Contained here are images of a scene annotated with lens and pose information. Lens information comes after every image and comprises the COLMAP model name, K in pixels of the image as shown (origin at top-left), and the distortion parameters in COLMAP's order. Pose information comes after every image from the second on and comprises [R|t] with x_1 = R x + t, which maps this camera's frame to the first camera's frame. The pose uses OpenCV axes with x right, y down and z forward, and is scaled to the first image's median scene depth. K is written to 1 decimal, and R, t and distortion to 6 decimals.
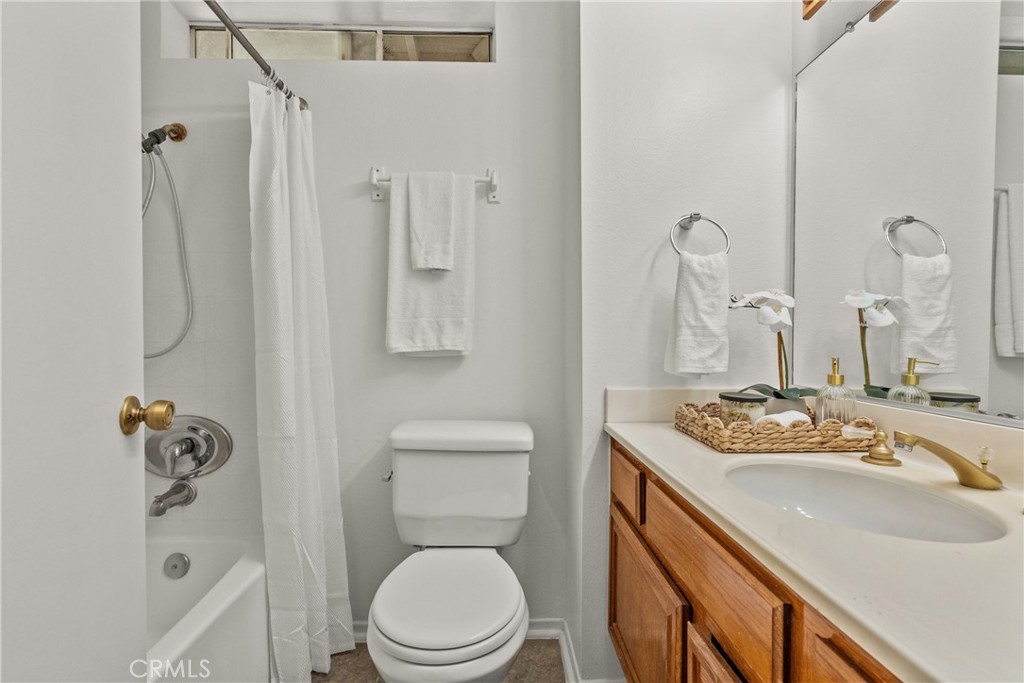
lens RADIAL K [[465.6, 0, 507.9], [0, 465.6, 345.3], [0, 0, 1]] dist [-0.010034, 0.005977]
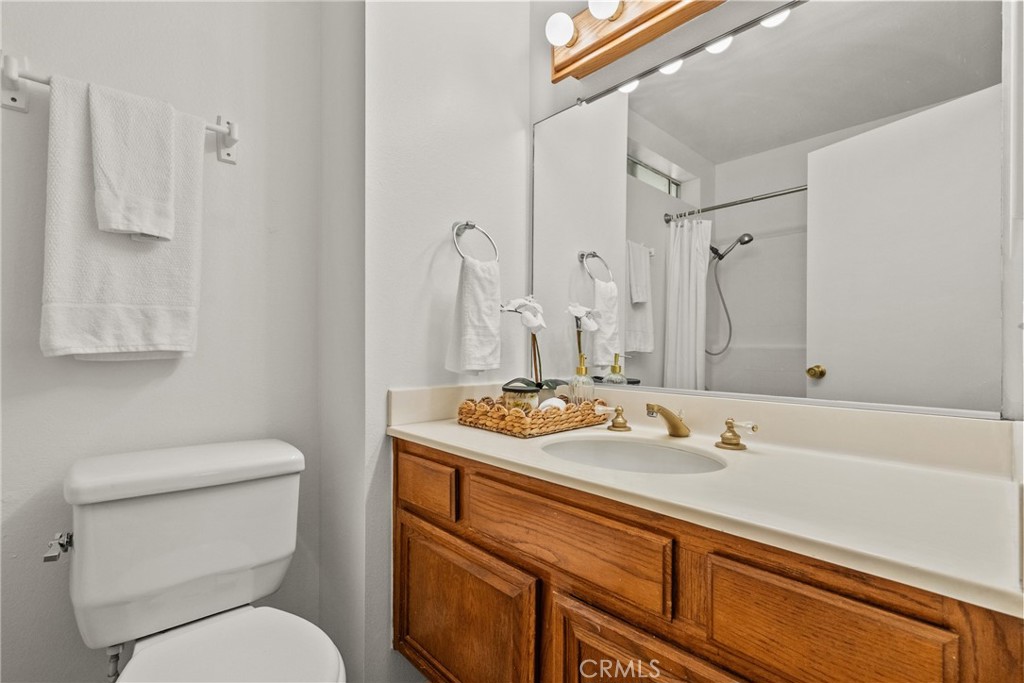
lens RADIAL K [[465.6, 0, 507.9], [0, 465.6, 345.3], [0, 0, 1]] dist [-0.010034, 0.005977]
pose [[0.747337, 0.005664, 0.664421, -0.259565], [0.004109, 0.999905, -0.013146, 0.016899], [-0.664433, 0.012554, 0.747243, 0.149158]]
